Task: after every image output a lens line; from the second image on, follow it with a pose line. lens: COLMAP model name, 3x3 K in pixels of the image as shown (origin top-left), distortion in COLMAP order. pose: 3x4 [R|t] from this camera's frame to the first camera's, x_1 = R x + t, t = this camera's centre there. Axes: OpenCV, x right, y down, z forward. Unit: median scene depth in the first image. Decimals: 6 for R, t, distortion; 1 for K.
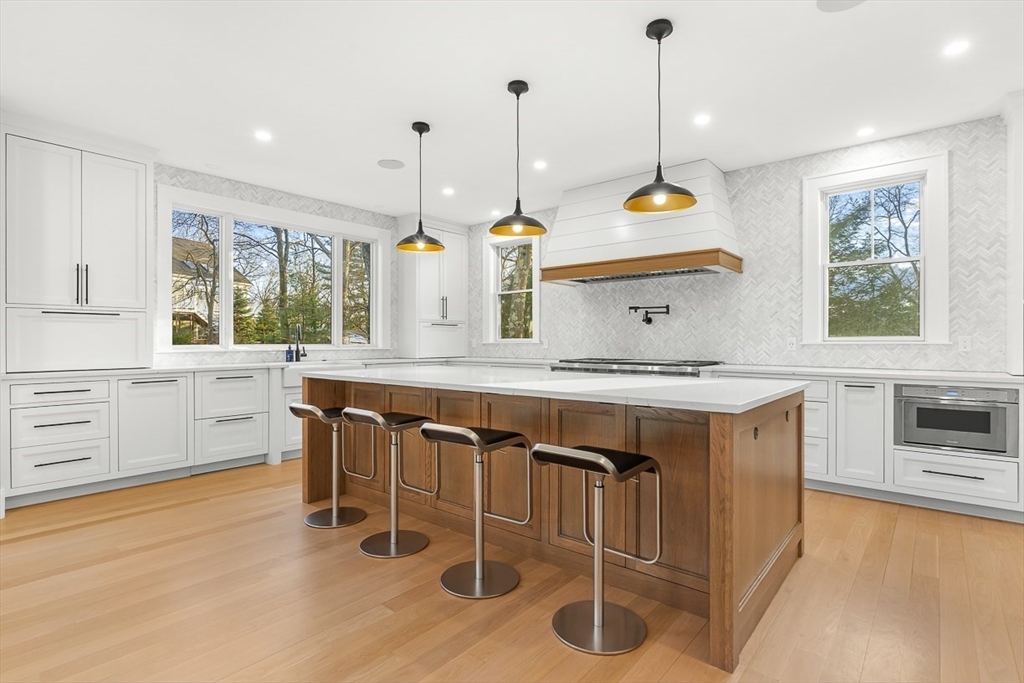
lens RADIAL K [[499.6, 0, 512.0], [0, 499.6, 341.5], [0, 0, 1]] dist [-0.000671, -0.000826]
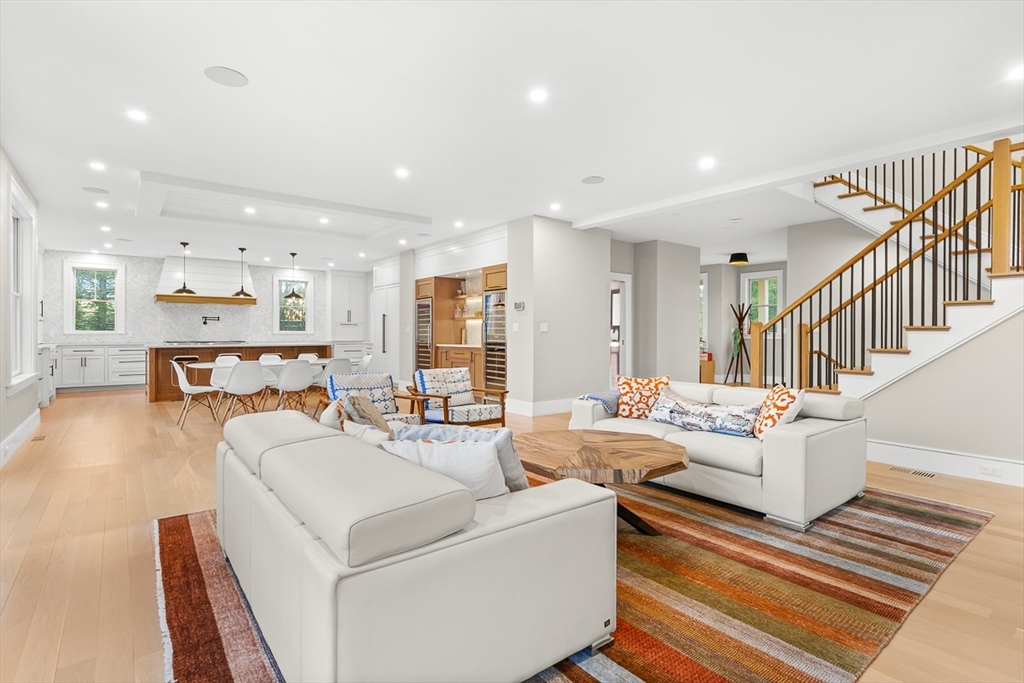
lens RADIAL K [[499.6, 0, 512.0], [0, 499.6, 341.5], [0, 0, 1]] dist [-0.000671, -0.000826]
pose [[0.202292, -0.016643, 0.979184, -1.876888], [0.000336, 0.999857, 0.016925, 0.001938], [-0.979325, -0.003094, 0.202268, -0.874676]]
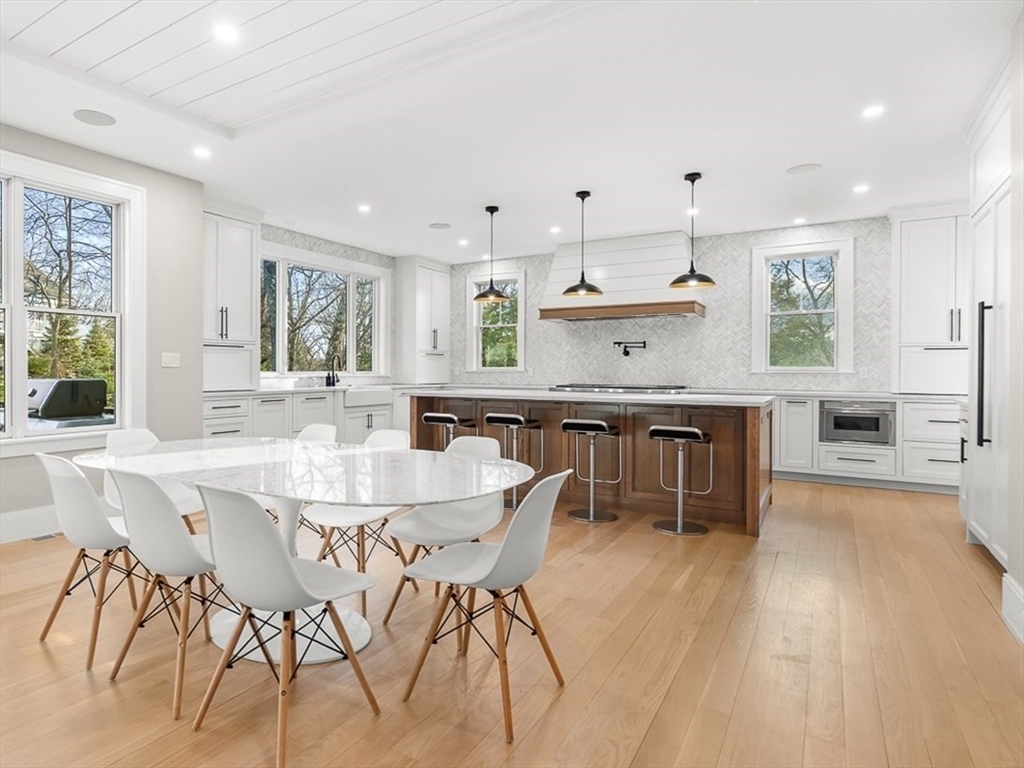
lens RADIAL K [[593.0, 0, 426.0], [0, 593.0, 371.2], [0, 0, 1]] dist [-0.004166, 0.000978]
pose [[0.994328, 0.004045, 0.106280, -0.442587], [-0.004336, 0.999987, 0.002505, 0.001083], [-0.106268, -0.002951, 0.994333, -0.471030]]
